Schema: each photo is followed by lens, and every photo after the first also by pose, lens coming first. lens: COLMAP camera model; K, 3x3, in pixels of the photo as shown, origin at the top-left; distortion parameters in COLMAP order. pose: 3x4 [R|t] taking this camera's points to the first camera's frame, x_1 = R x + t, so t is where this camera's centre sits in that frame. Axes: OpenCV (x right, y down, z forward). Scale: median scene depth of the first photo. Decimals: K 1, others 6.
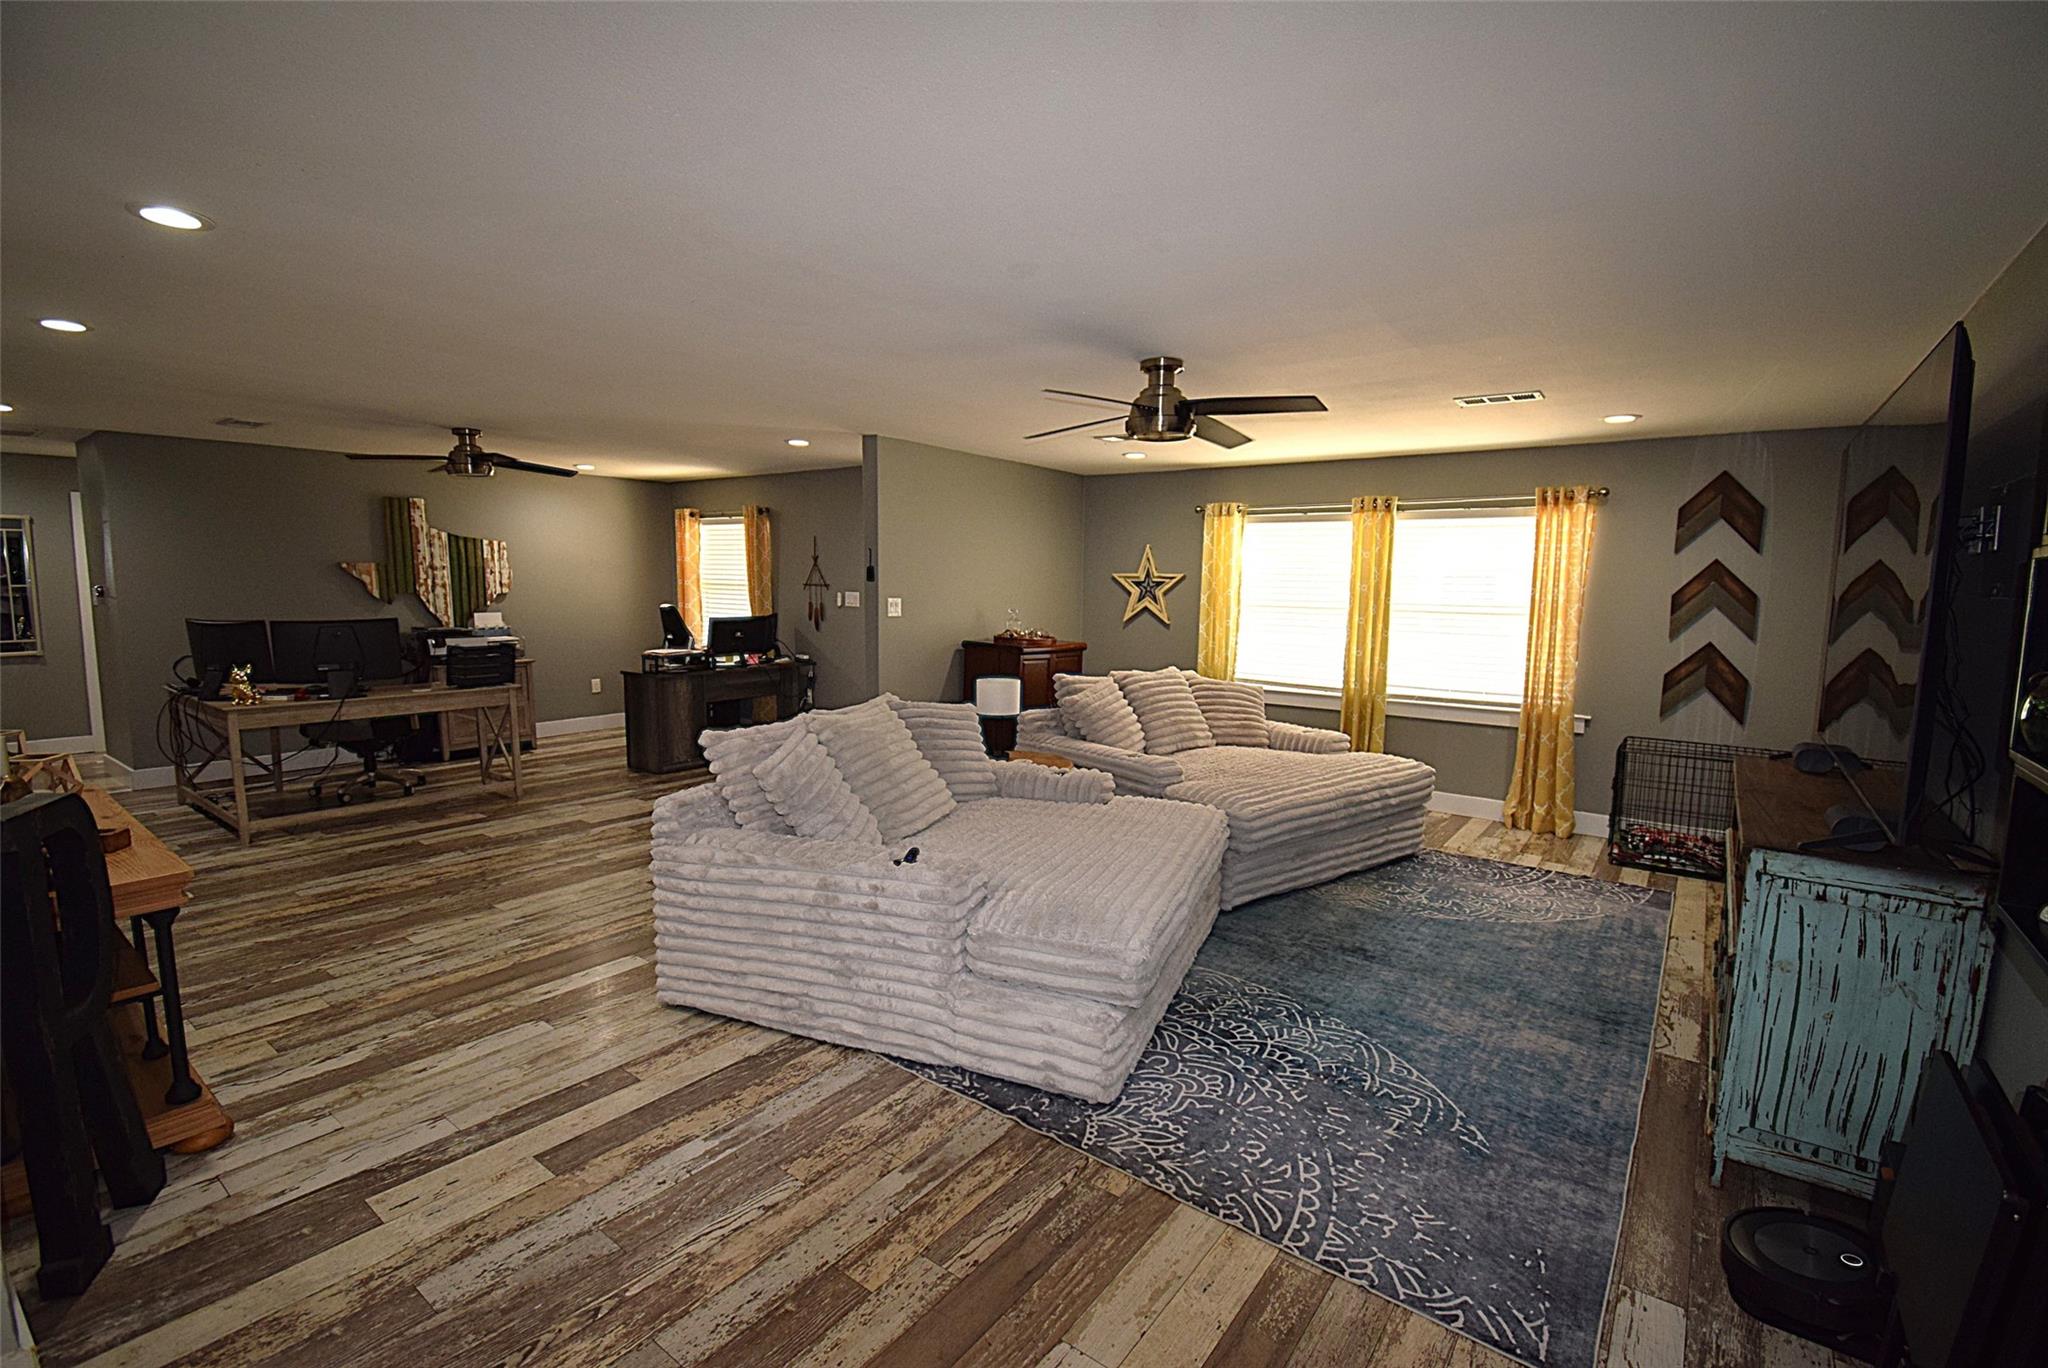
lens RADIAL K [[903.5, 0, 1034.9], [0, 903.5, 681.2], [0, 0, 1]] dist [0.042905, -0.045777]
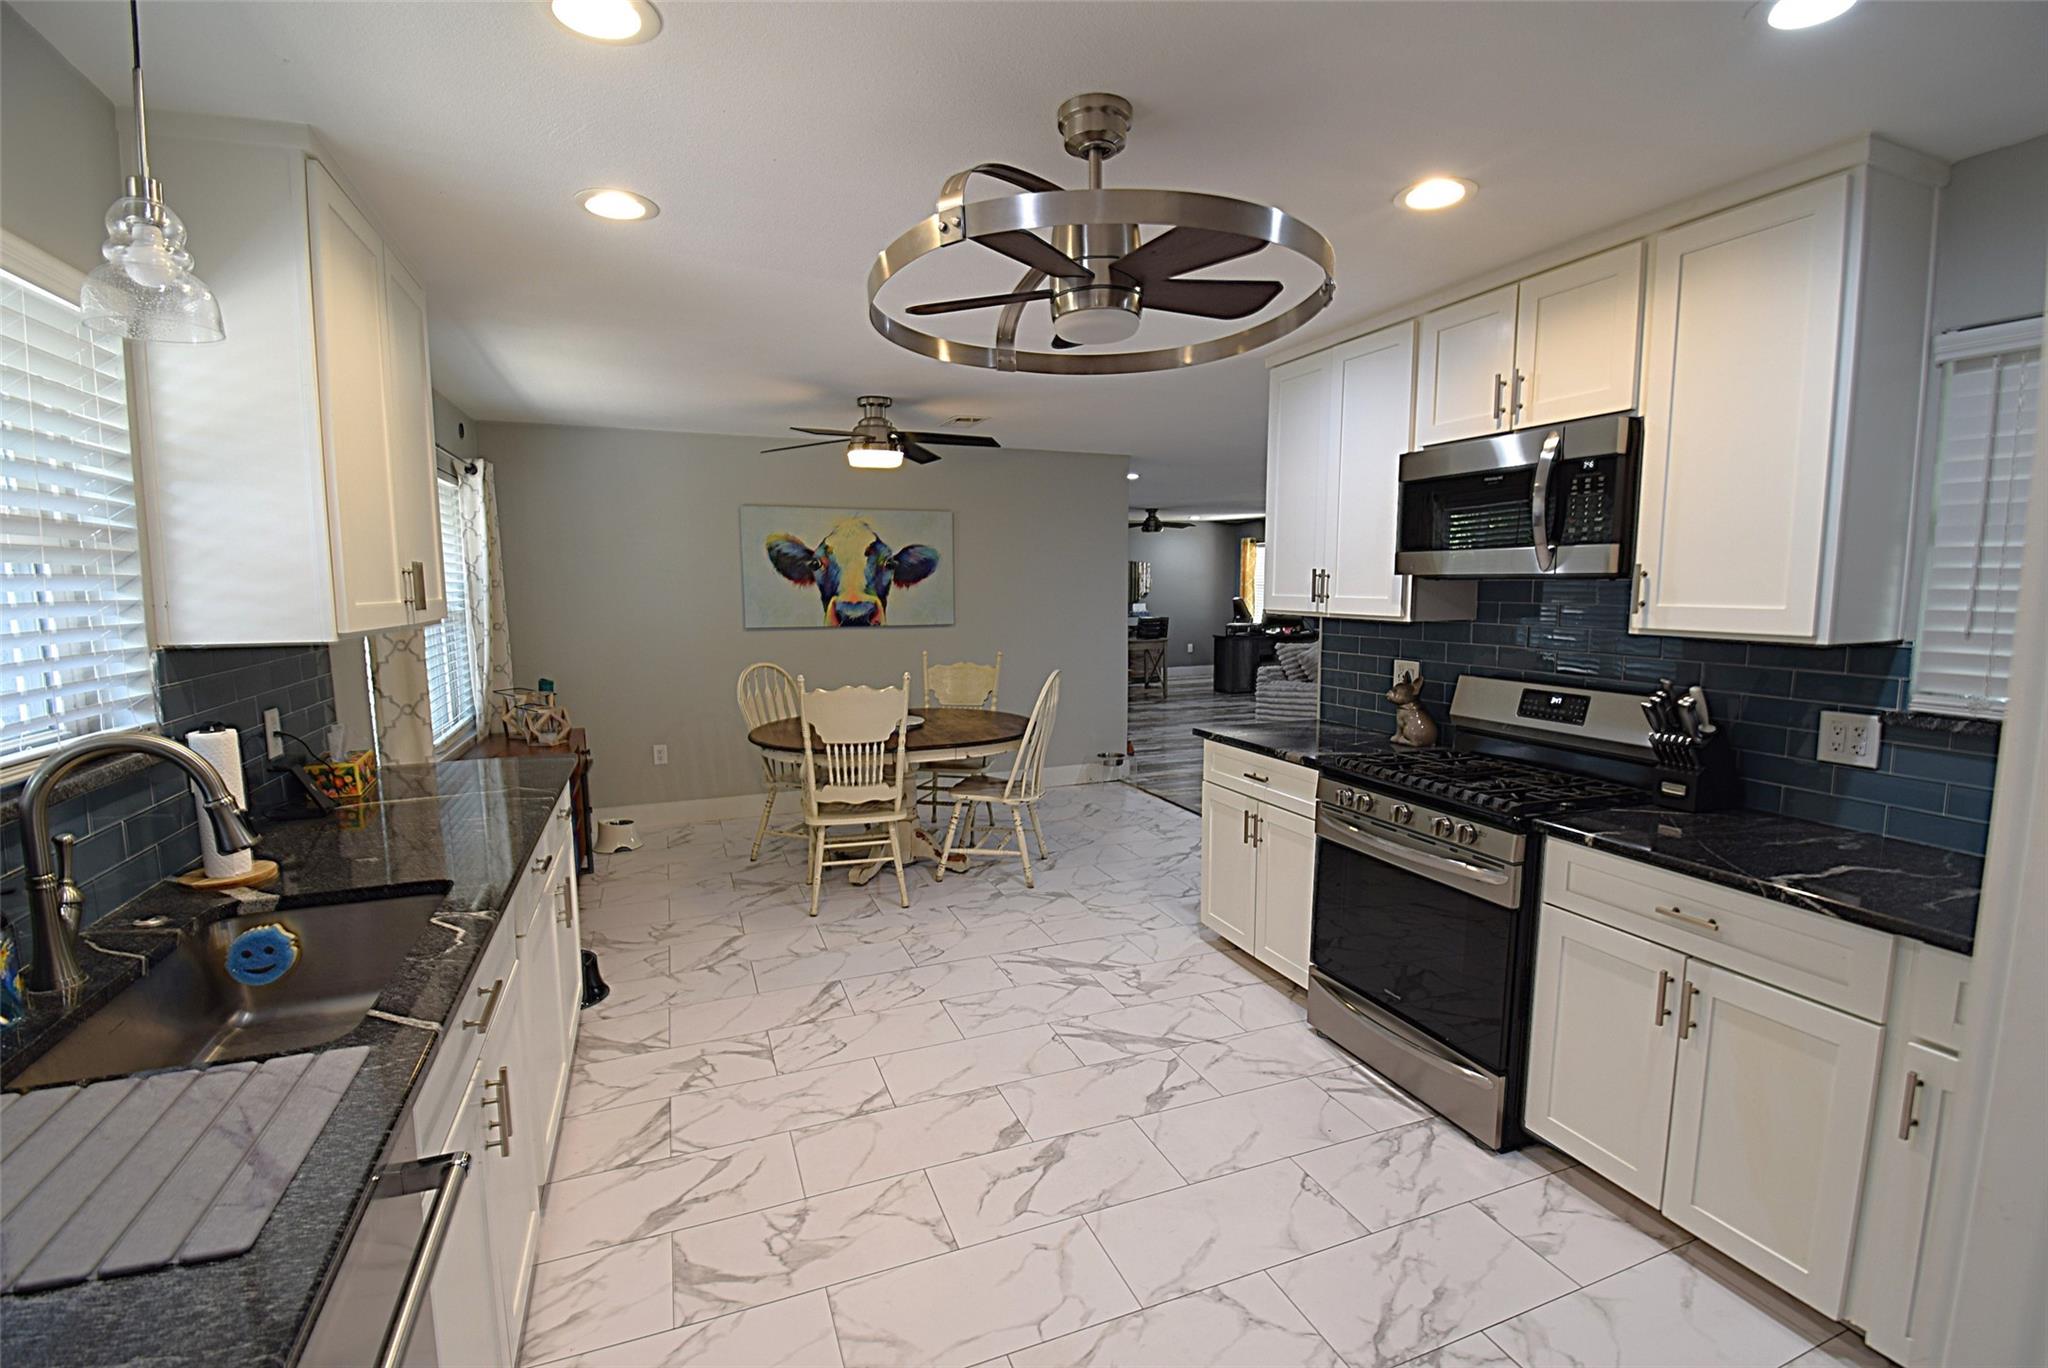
lens RADIAL K [[909.5, 0, 1029.8], [0, 909.5, 690.7], [0, 0, 1]] dist [0.016848, -0.025280]
pose [[0.848713, 0.045377, -0.526903, 0.243771], [-0.041195, 0.998957, 0.019676, 0.104920], [0.527247, 0.005006, 0.849698, -0.943753]]
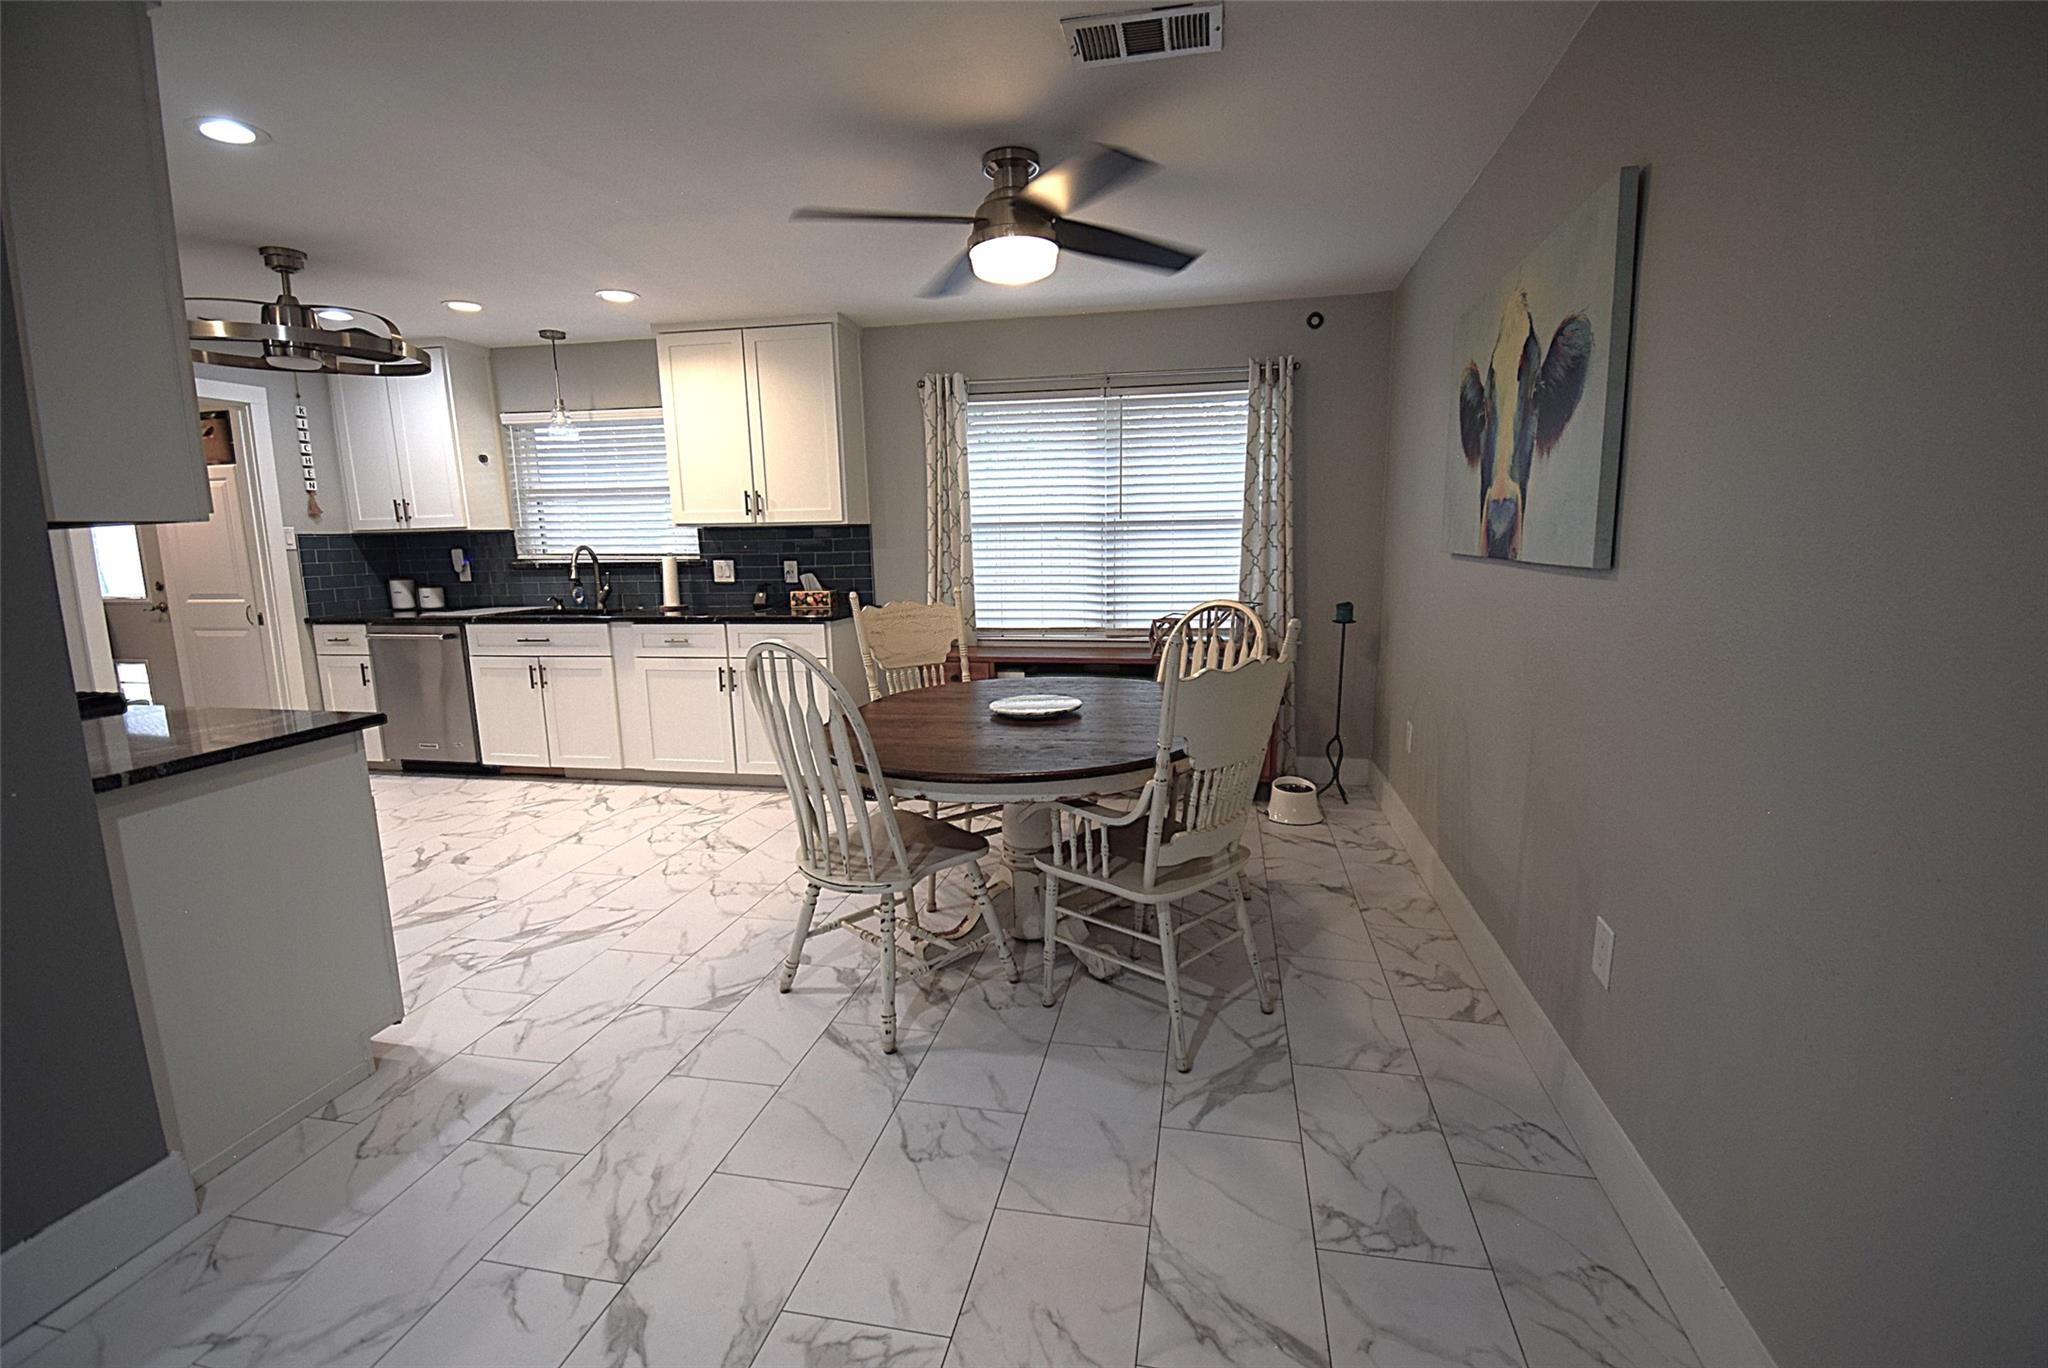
lens RADIAL K [[903.5, 0, 1034.9], [0, 903.5, 681.2], [0, 0, 1]] dist [0.042905, -0.045777]
pose [[-0.906314, 0.071959, -0.416434, -0.140936], [-0.038797, 0.967068, 0.251543, 0.001263], [0.420821, 0.244133, -0.873675, 0.297230]]
